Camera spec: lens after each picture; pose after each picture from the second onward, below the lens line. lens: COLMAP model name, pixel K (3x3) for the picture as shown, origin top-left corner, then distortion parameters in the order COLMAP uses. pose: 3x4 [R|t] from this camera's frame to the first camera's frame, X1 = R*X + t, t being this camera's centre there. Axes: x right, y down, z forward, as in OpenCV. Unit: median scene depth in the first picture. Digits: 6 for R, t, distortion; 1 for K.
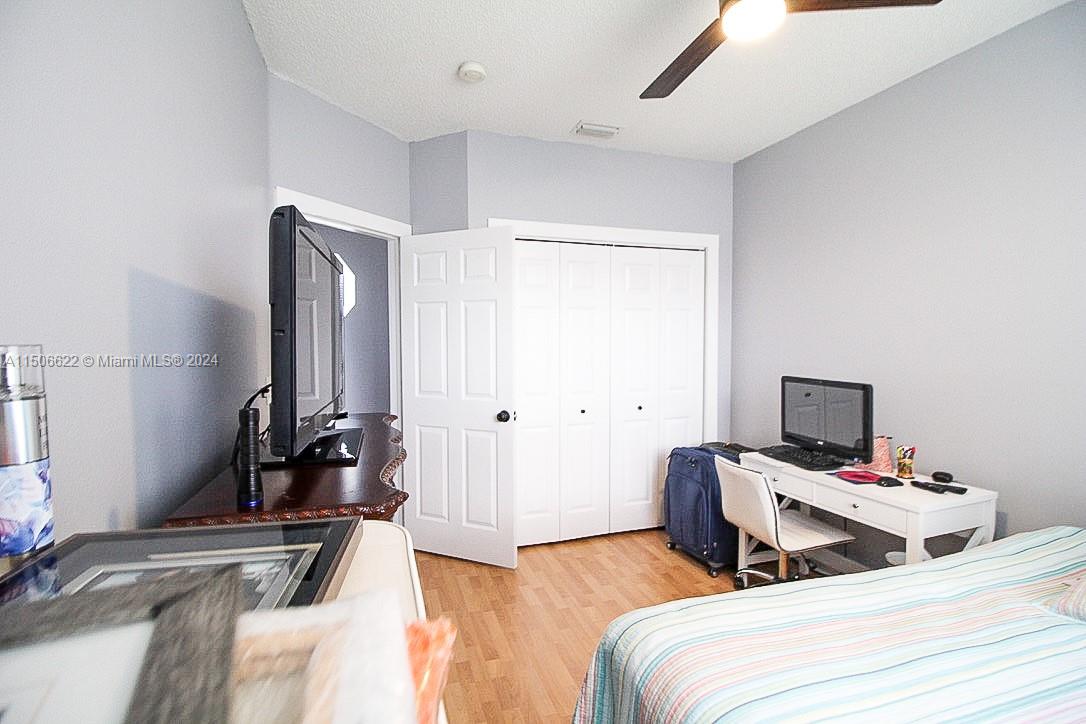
lens RADIAL K [[500.0, 0, 541.8], [0, 500.0, 360.6], [0, 0, 1]] dist [-0.003602, -0.006665]
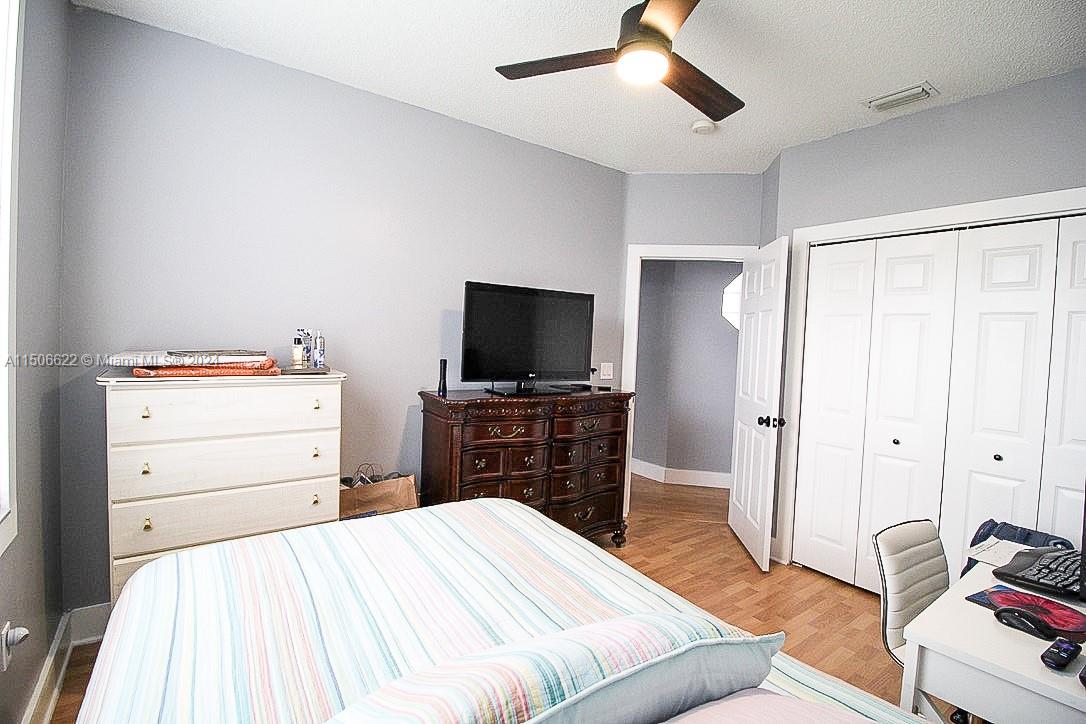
lens RADIAL K [[500.0, 0, 541.0], [0, 500.0, 357.9], [0, 0, 1]] dist [-0.003602, -0.006665]
pose [[0.299482, 0.059792, -0.952227, 0.807733], [-0.079517, 0.996126, 0.037540, -0.023487], [0.950783, 0.064475, 0.303076, 0.241397]]
